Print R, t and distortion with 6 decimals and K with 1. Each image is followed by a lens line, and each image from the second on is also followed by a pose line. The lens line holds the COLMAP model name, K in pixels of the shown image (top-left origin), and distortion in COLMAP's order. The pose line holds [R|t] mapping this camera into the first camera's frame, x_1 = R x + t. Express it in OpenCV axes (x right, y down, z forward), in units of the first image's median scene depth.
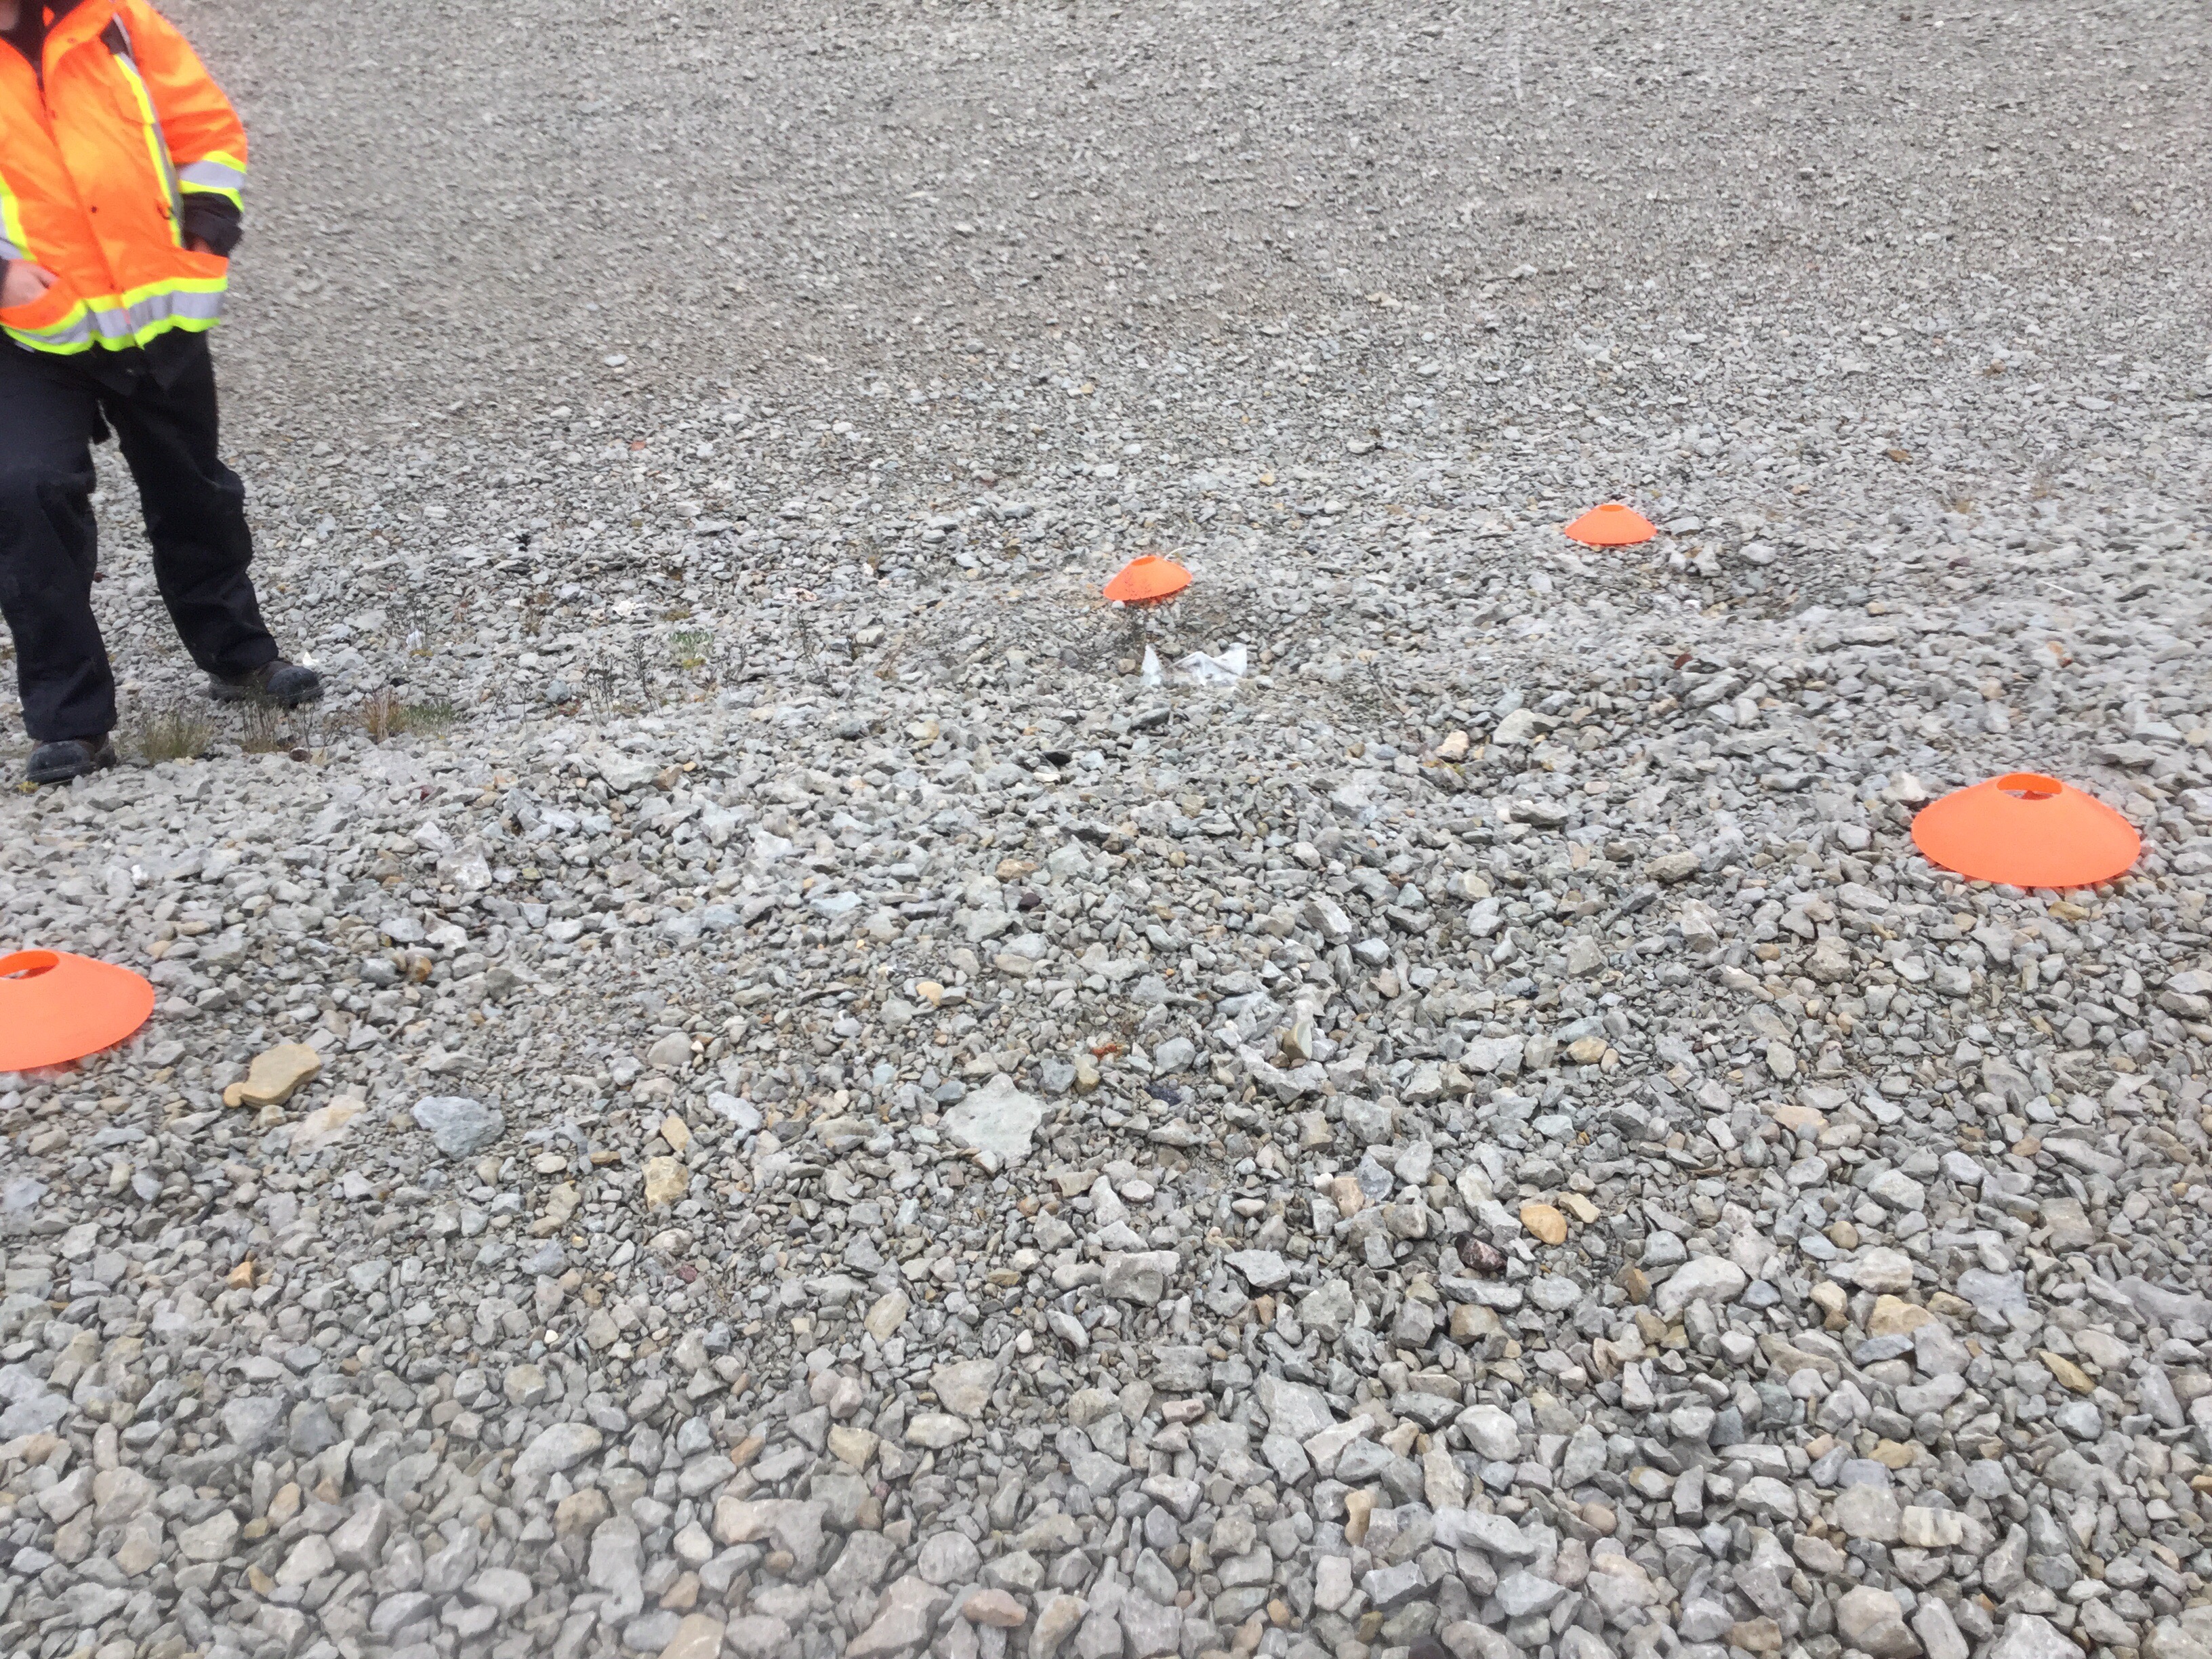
lens RADIAL K [[2008.9, 0, 1081.4], [0, 2008.9, 819.2], [0, 0, 1]] dist [0.125567, -0.232223]
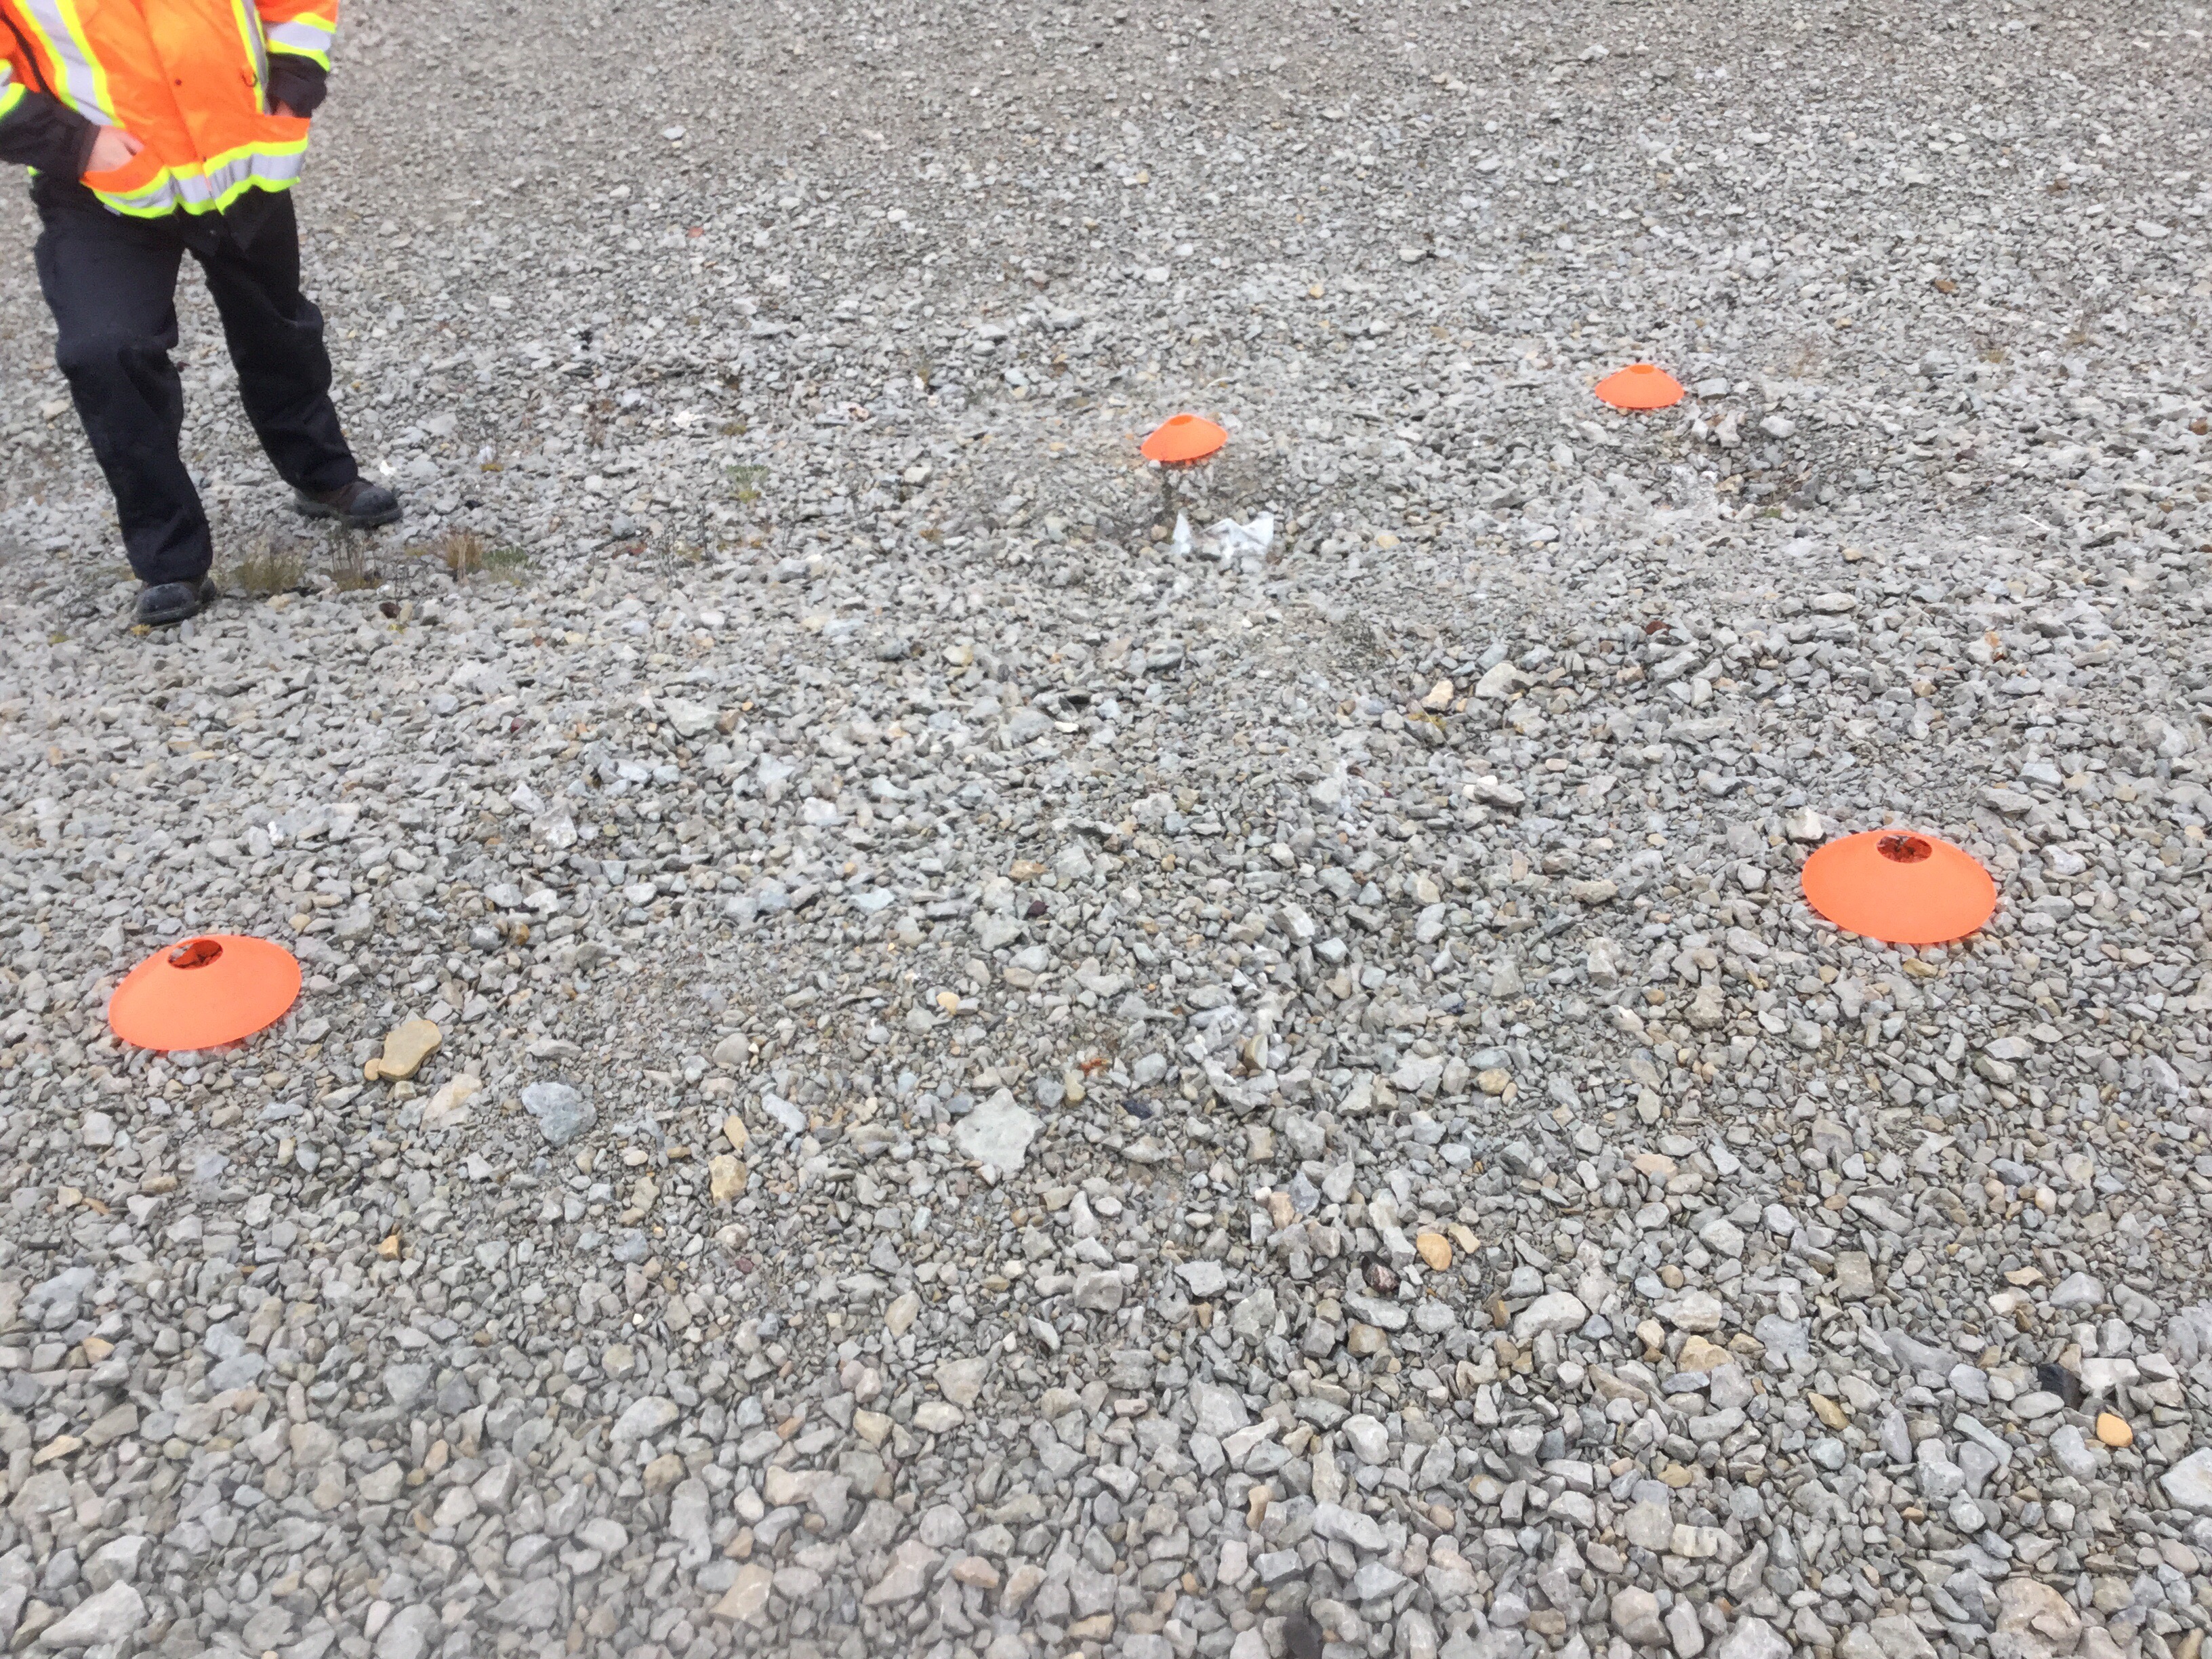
lens RADIAL K [[2008.9, 0, 1081.4], [0, 2008.9, 819.2], [0, 0, 1]] dist [0.125567, -0.232223]
pose [[0.999145, 0.034116, -0.023352, 0.028253], [-0.030233, 0.988202, 0.150144, -0.206399], [0.028199, -0.149310, 0.988388, -0.161807]]
